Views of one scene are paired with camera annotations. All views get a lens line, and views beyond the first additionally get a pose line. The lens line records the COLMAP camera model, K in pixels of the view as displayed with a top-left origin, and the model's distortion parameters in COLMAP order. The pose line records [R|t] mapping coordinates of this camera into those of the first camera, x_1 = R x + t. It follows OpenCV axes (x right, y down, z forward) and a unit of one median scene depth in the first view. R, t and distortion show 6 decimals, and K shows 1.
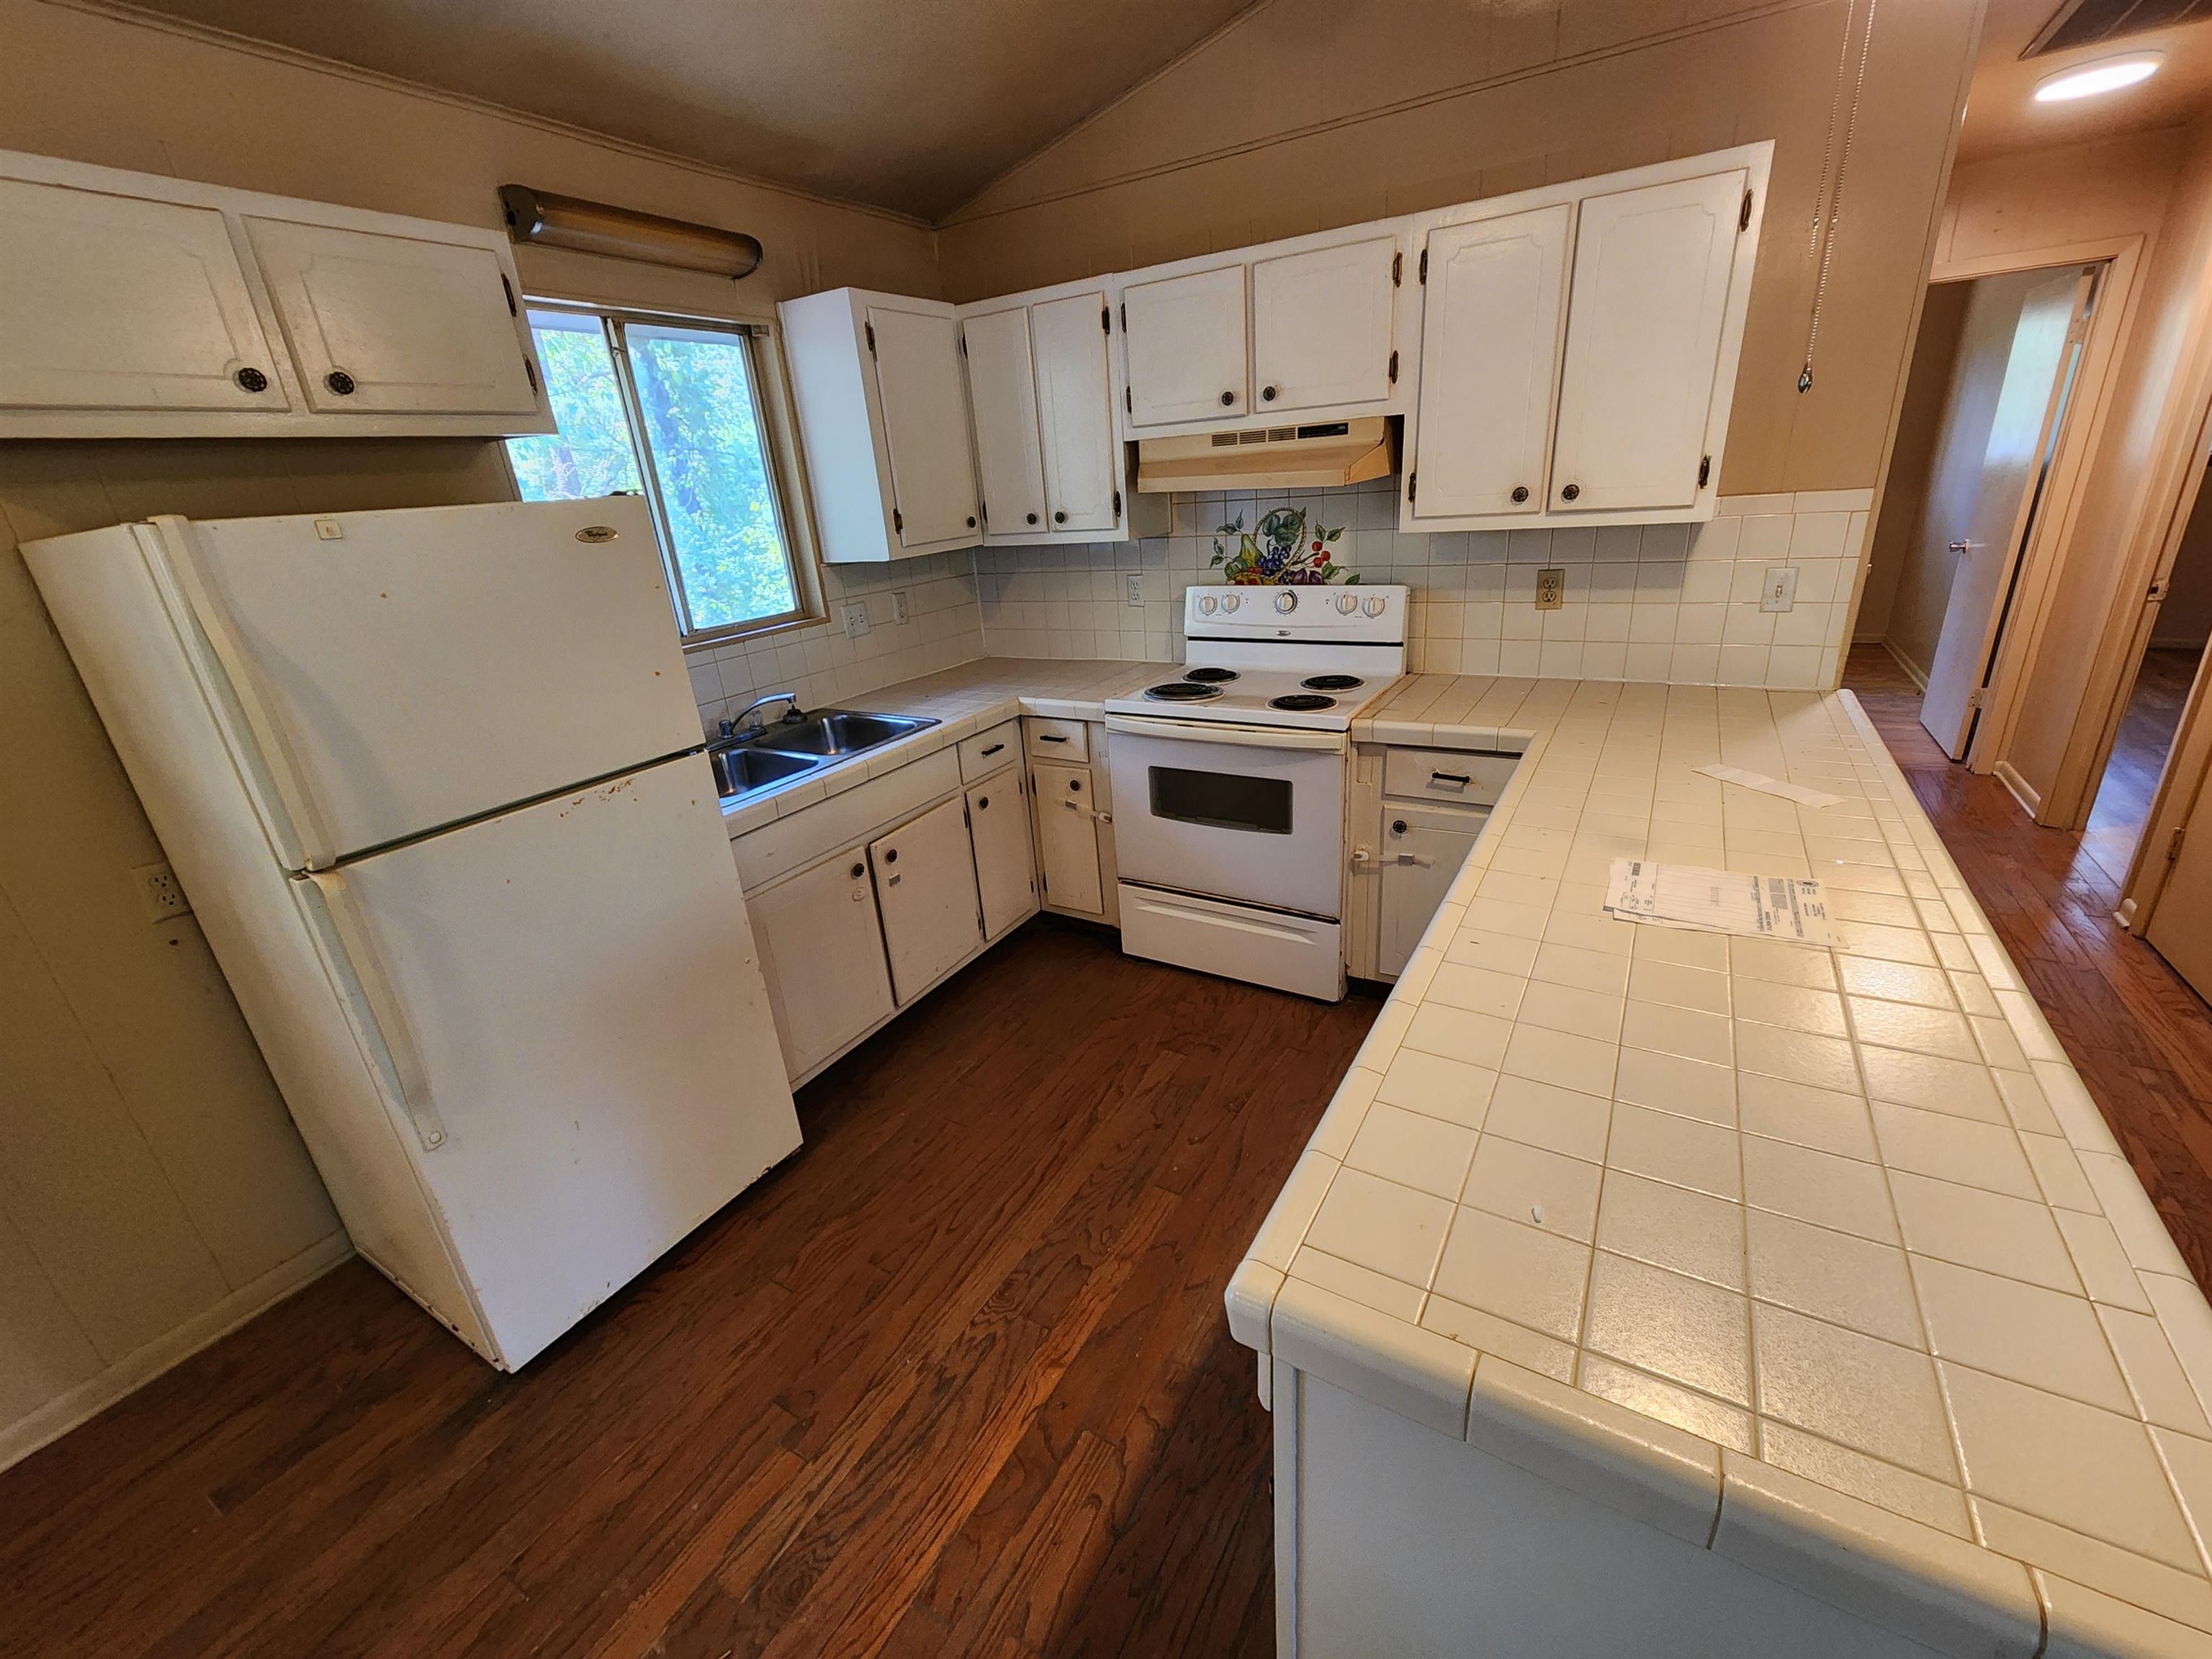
lens RADIAL K [[918.4, 0, 1106.0], [0, 918.4, 829.5], [0, 0, 1]] dist [0.018310, -0.006110]
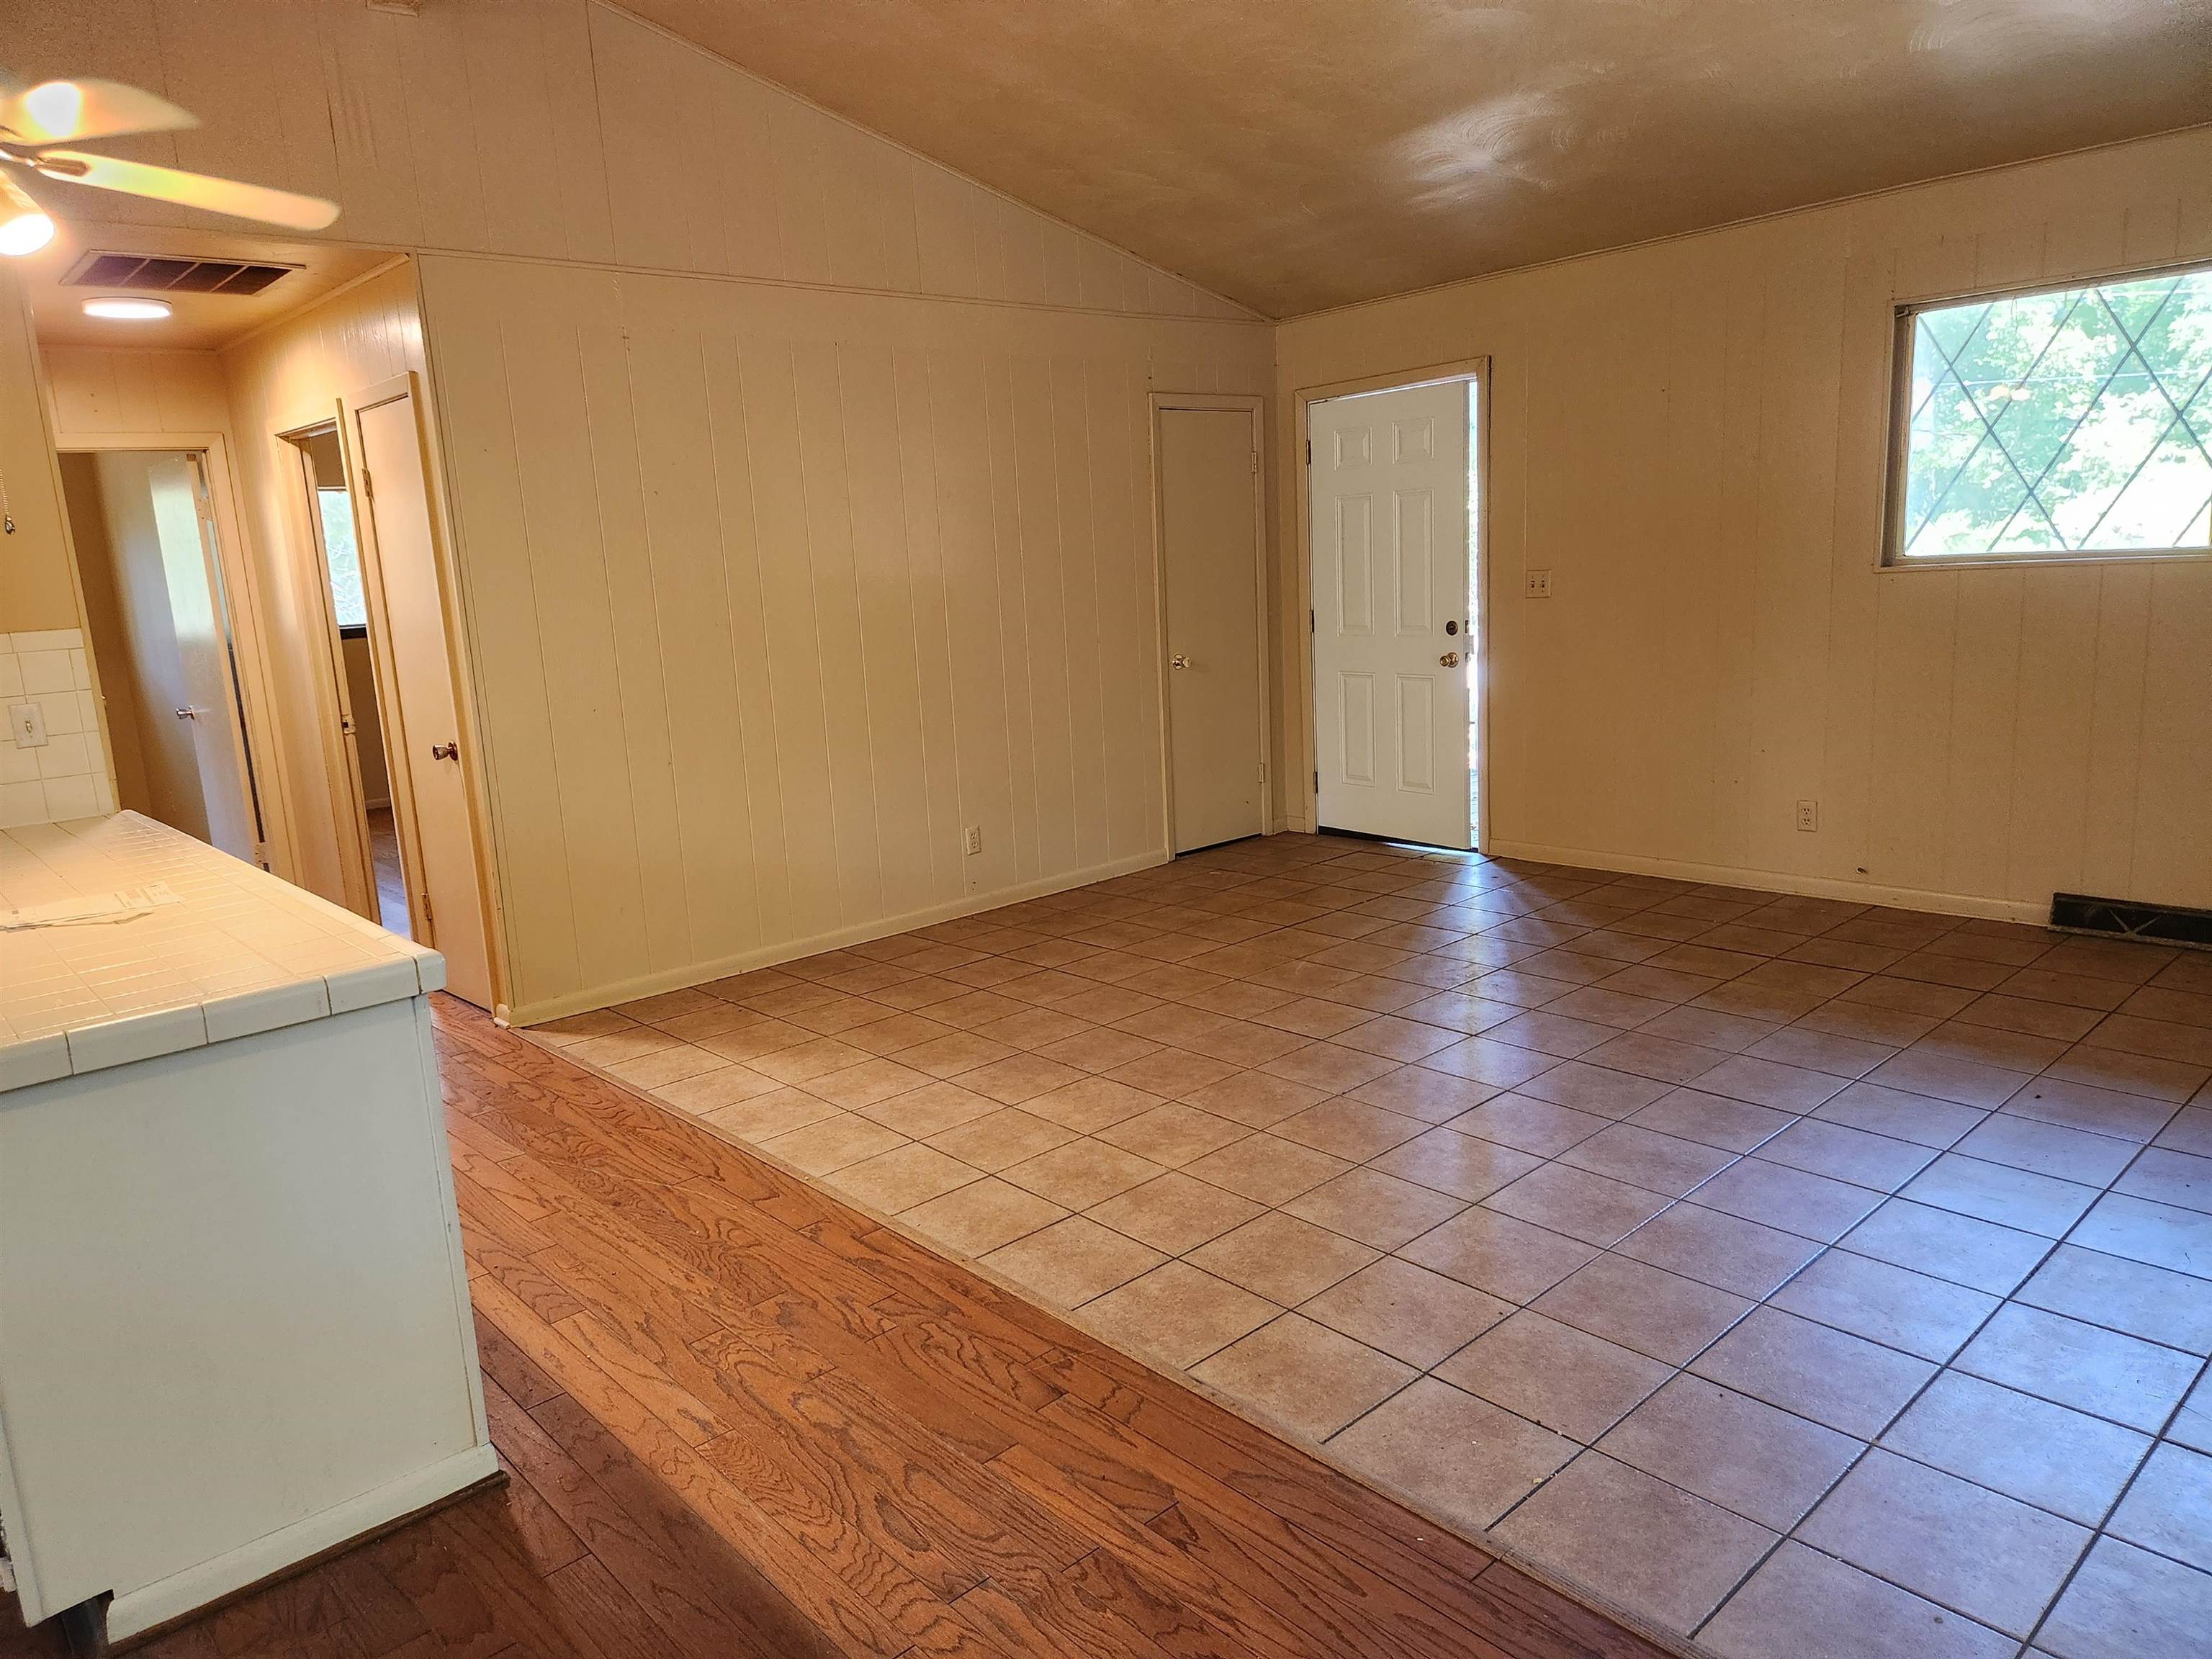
lens RADIAL K [[1477.1, 0, 1106.0], [0, 1477.1, 829.5], [0, 0, 1]] dist [-0.006726, -0.004111]
pose [[0.293501, -0.119678, 0.948438, -0.298357], [0.376637, 0.926361, 0.000339, 0.195636], [-0.878636, 0.357118, 0.316963, -0.314210]]
